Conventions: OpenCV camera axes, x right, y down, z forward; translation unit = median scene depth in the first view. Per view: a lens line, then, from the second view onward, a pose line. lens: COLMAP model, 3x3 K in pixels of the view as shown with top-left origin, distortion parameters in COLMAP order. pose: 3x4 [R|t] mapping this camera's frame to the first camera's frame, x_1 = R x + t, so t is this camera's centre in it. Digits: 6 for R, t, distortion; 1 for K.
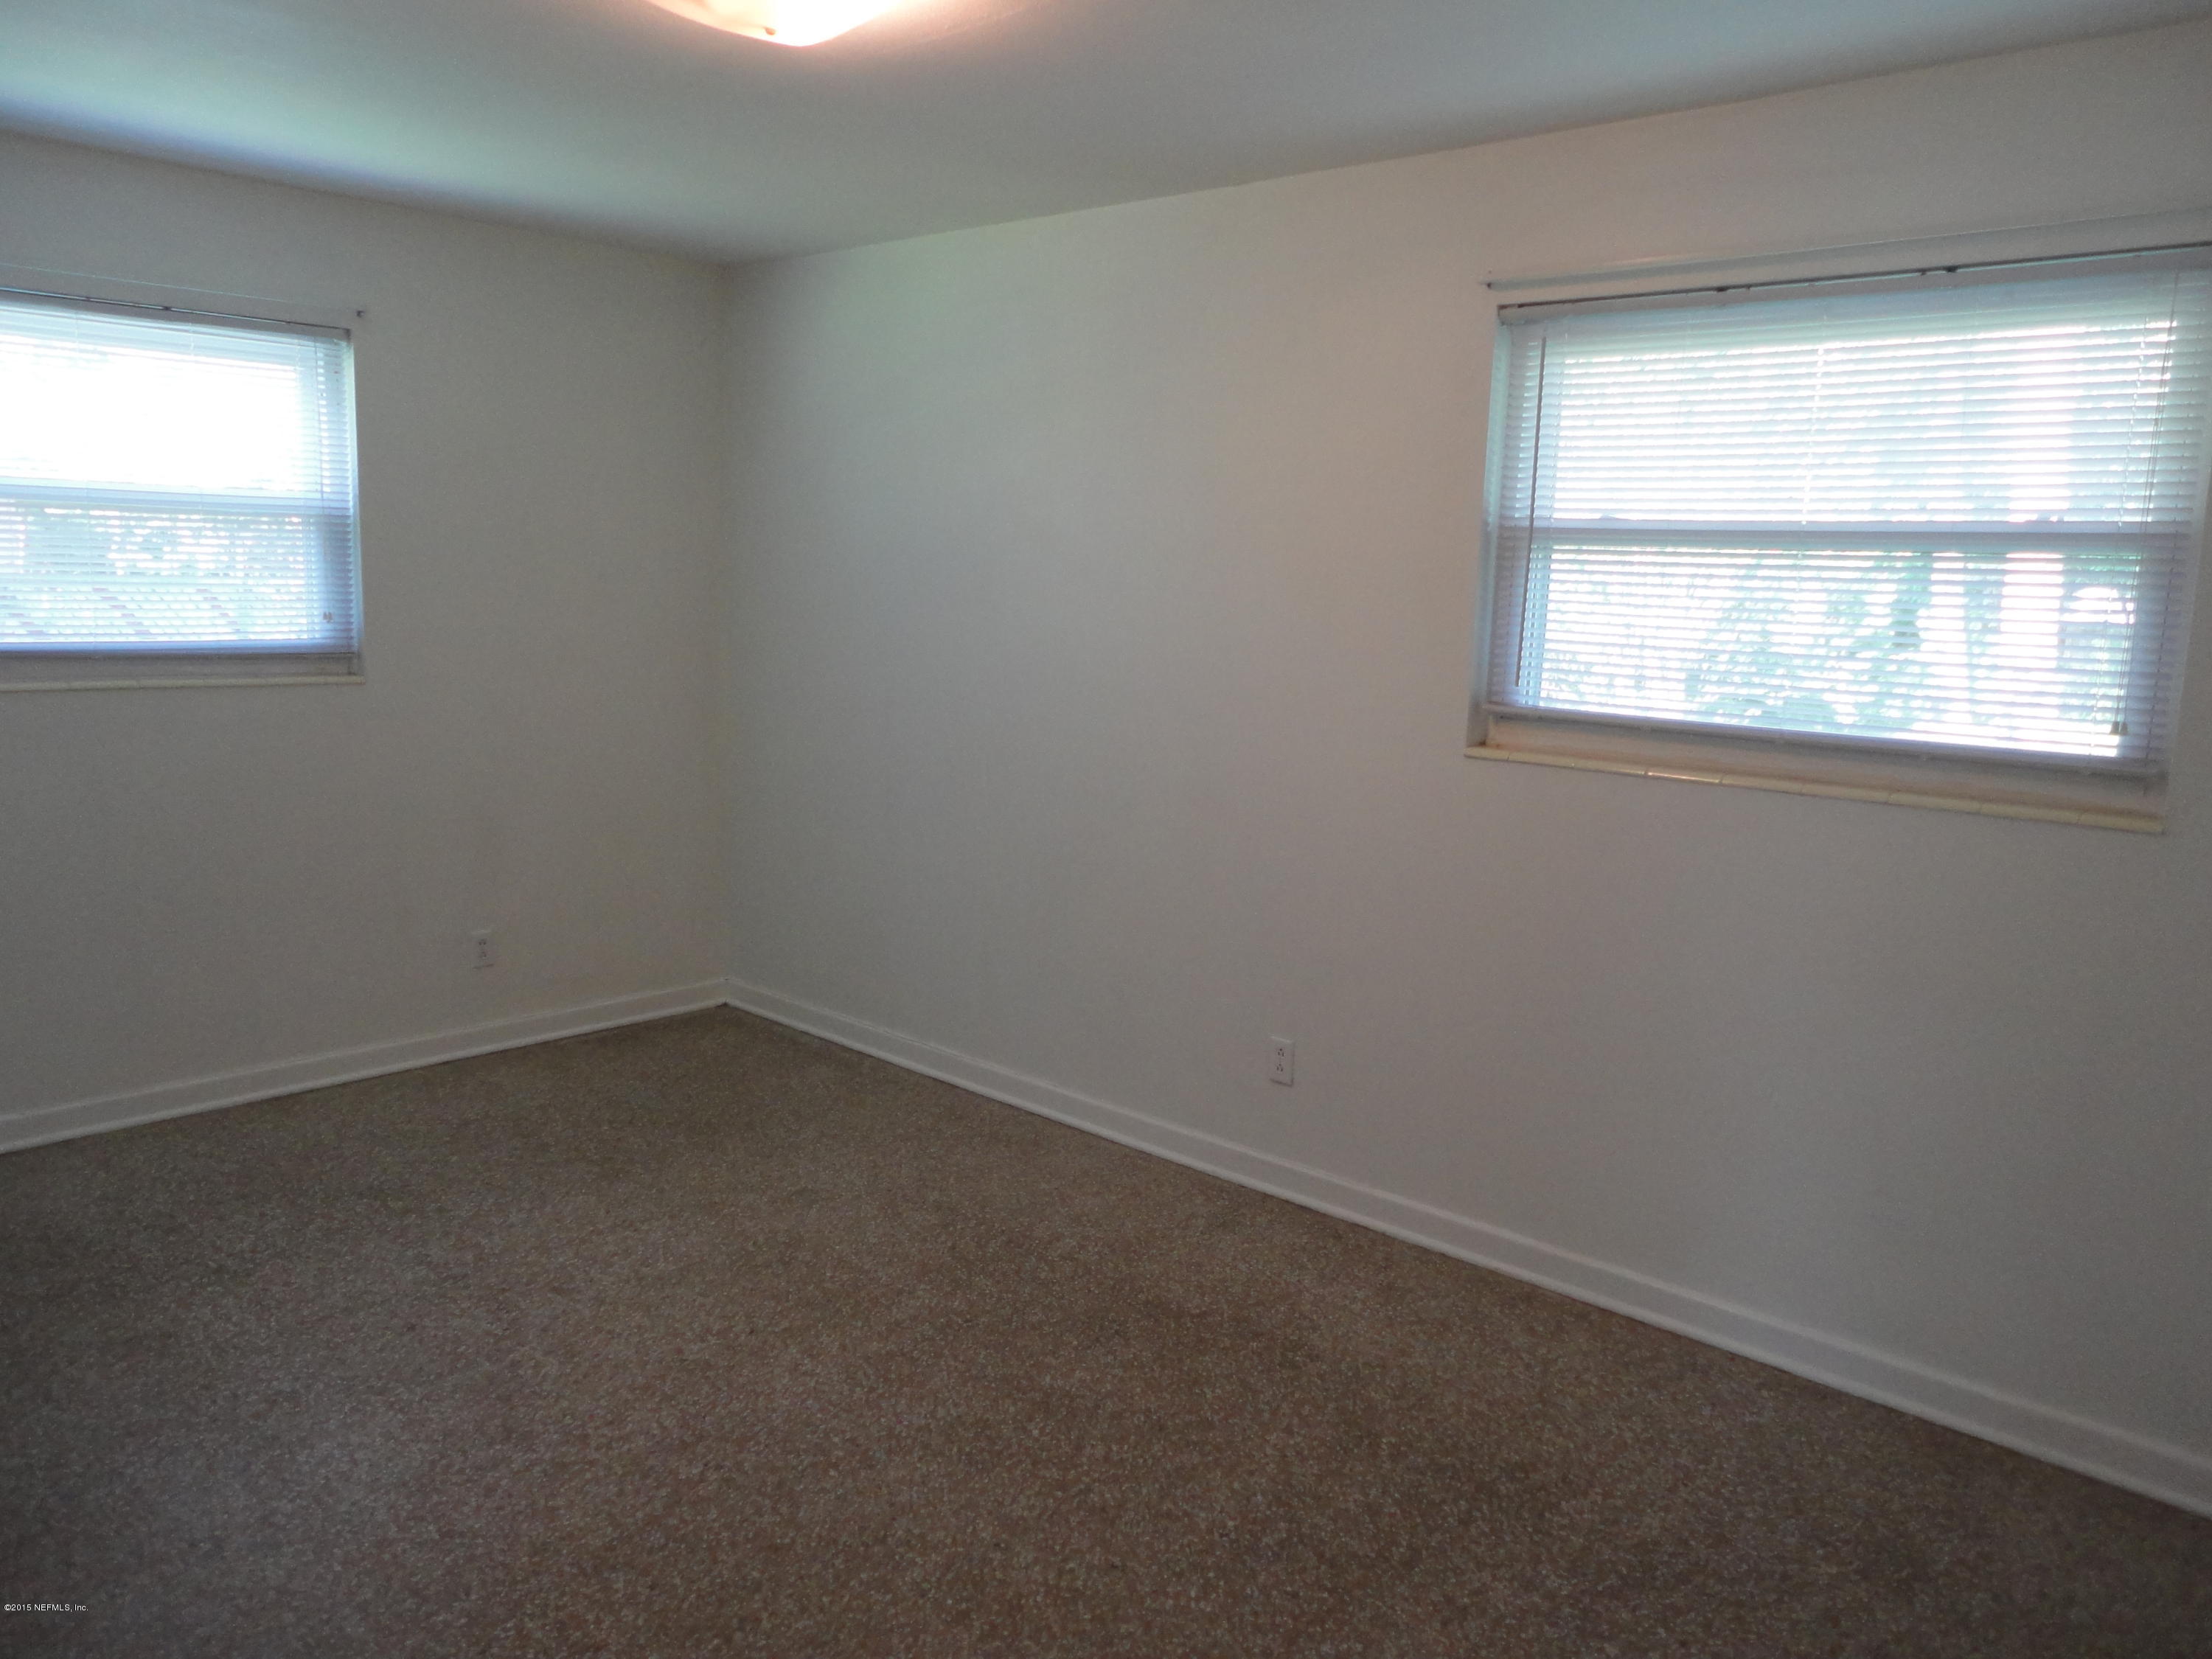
lens RADIAL K [[1672.5, 0, 1101.7], [0, 1672.5, 828.9], [0, 0, 1]] dist [-0.004517, 0.004167]
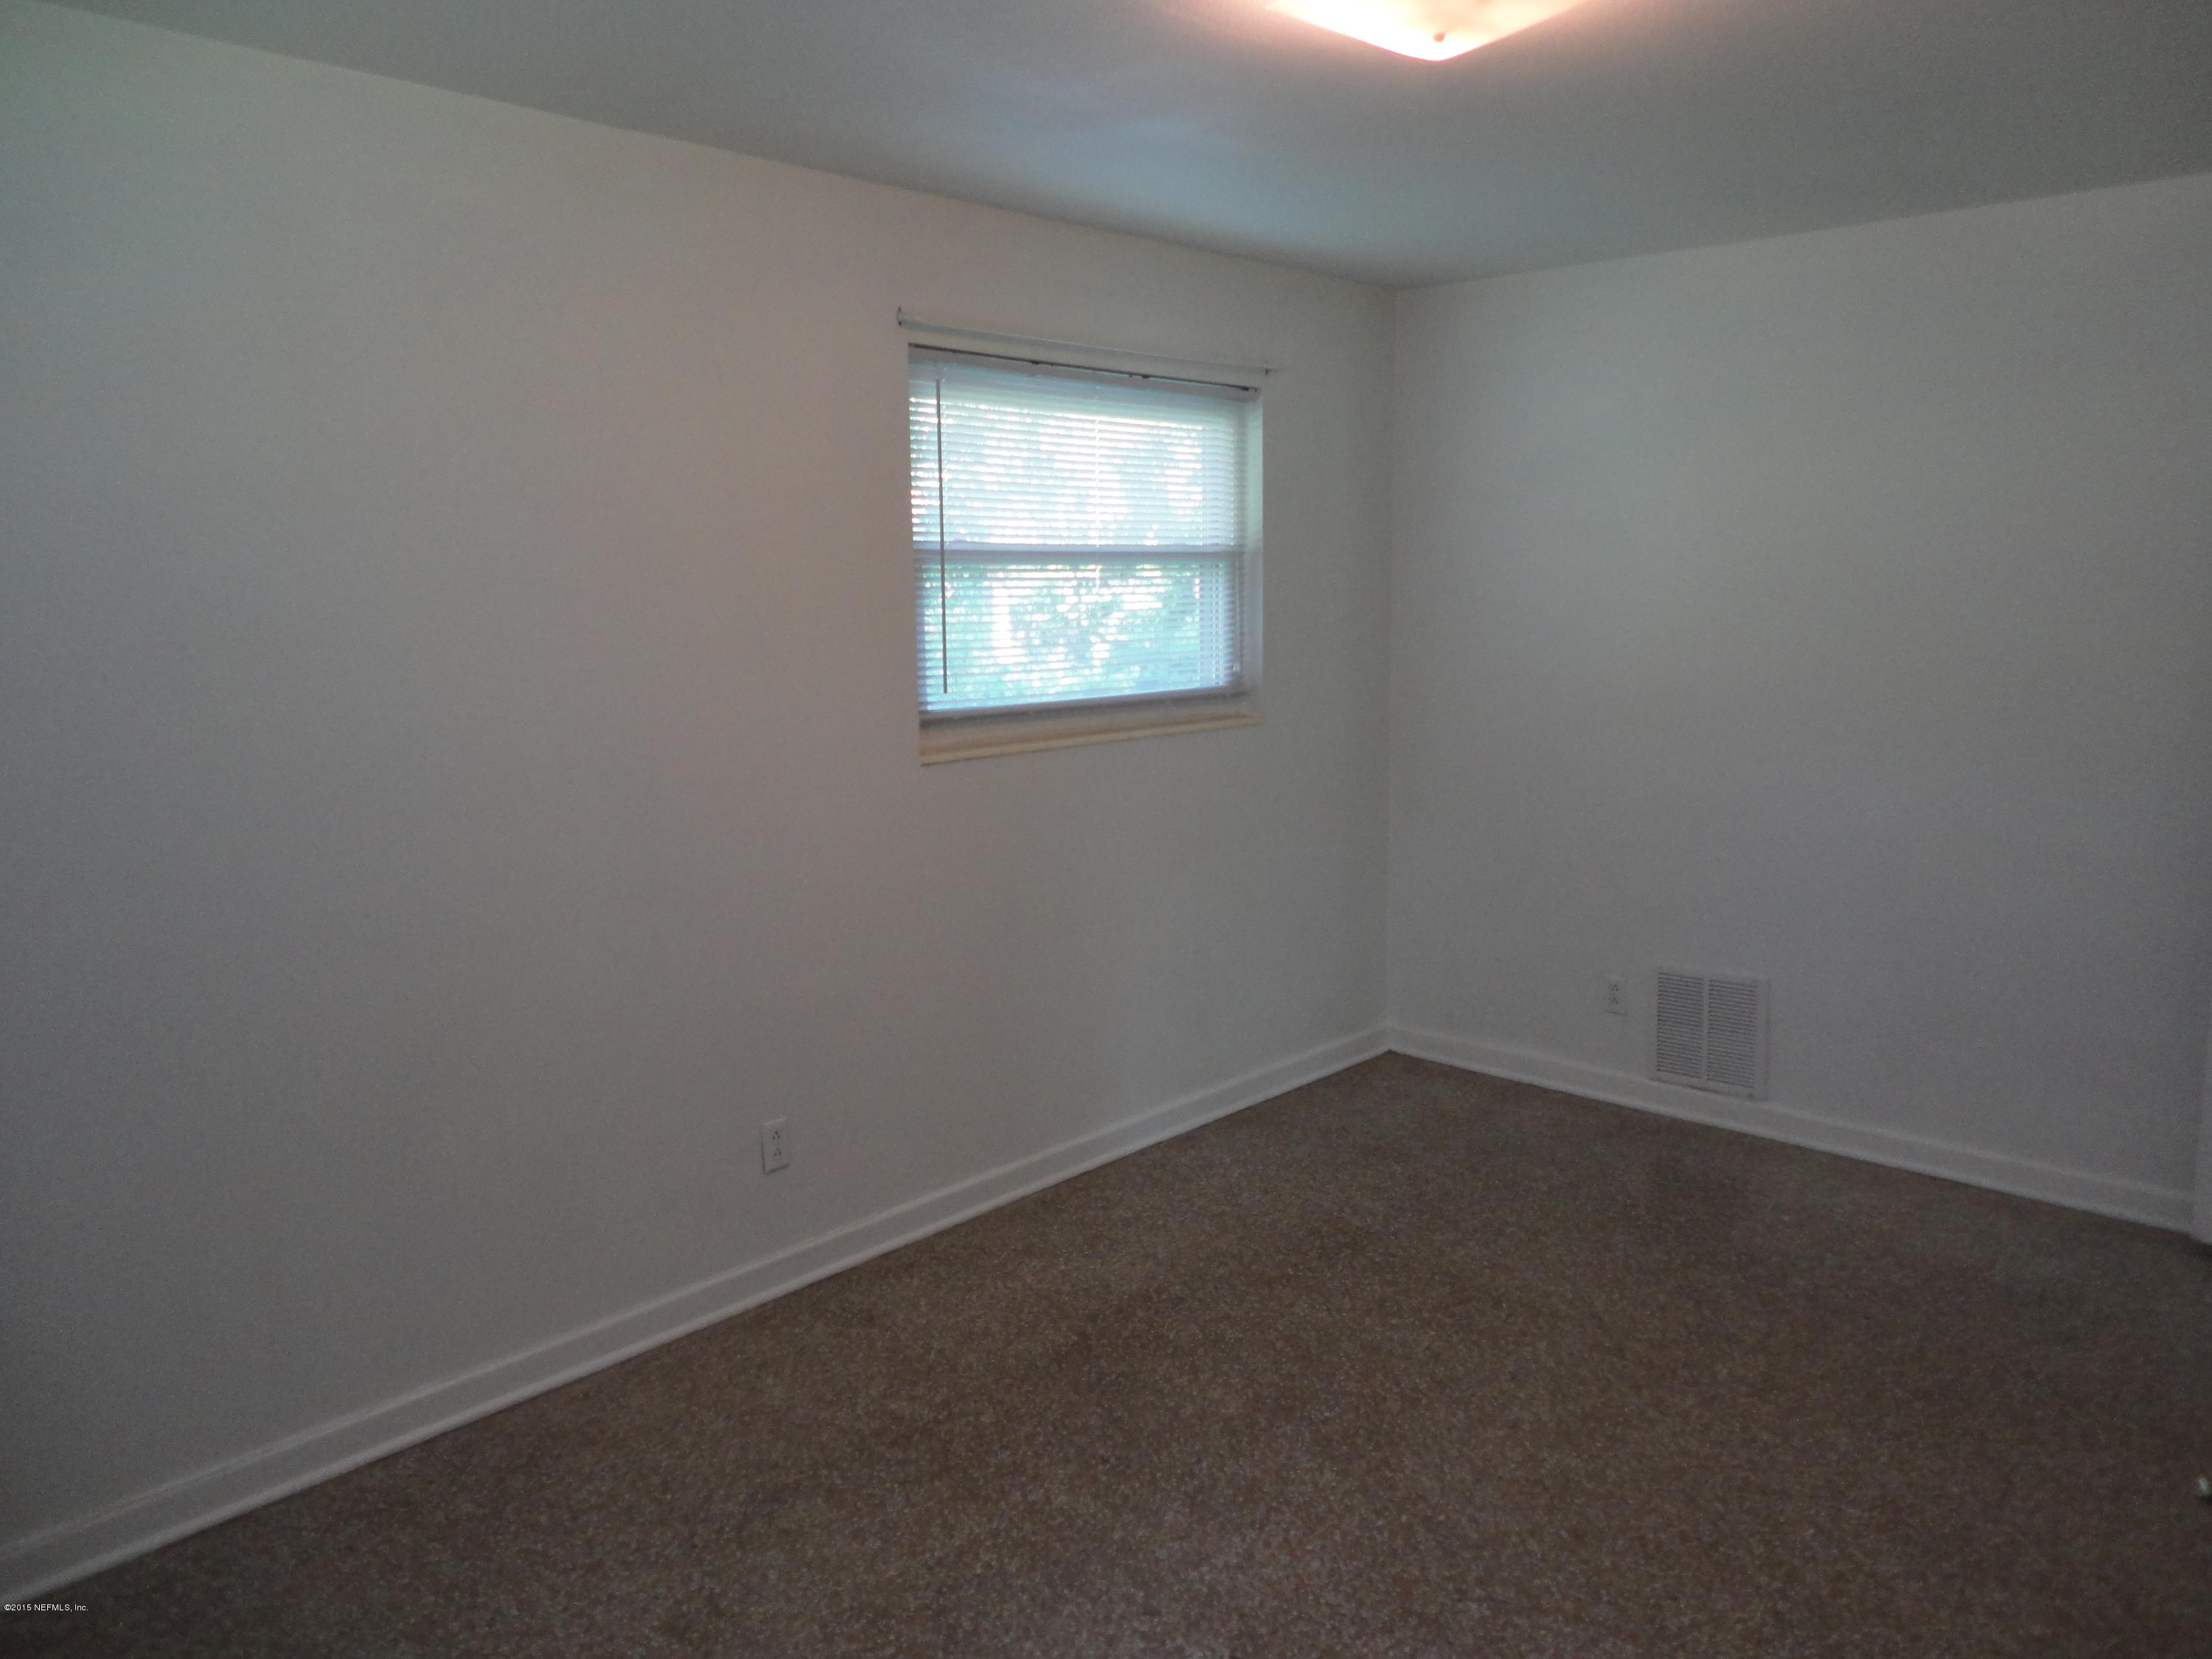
lens RADIAL K [[1672.5, 0, 1095.2], [0, 1672.5, 832.0], [0, 0, 1]] dist [-0.004517, 0.004167]
pose [[-0.027797, -0.182361, 0.982839, -0.912030], [0.165961, 0.968731, 0.184437, -0.196612], [-0.985740, 0.168240, 0.003337, 0.974177]]
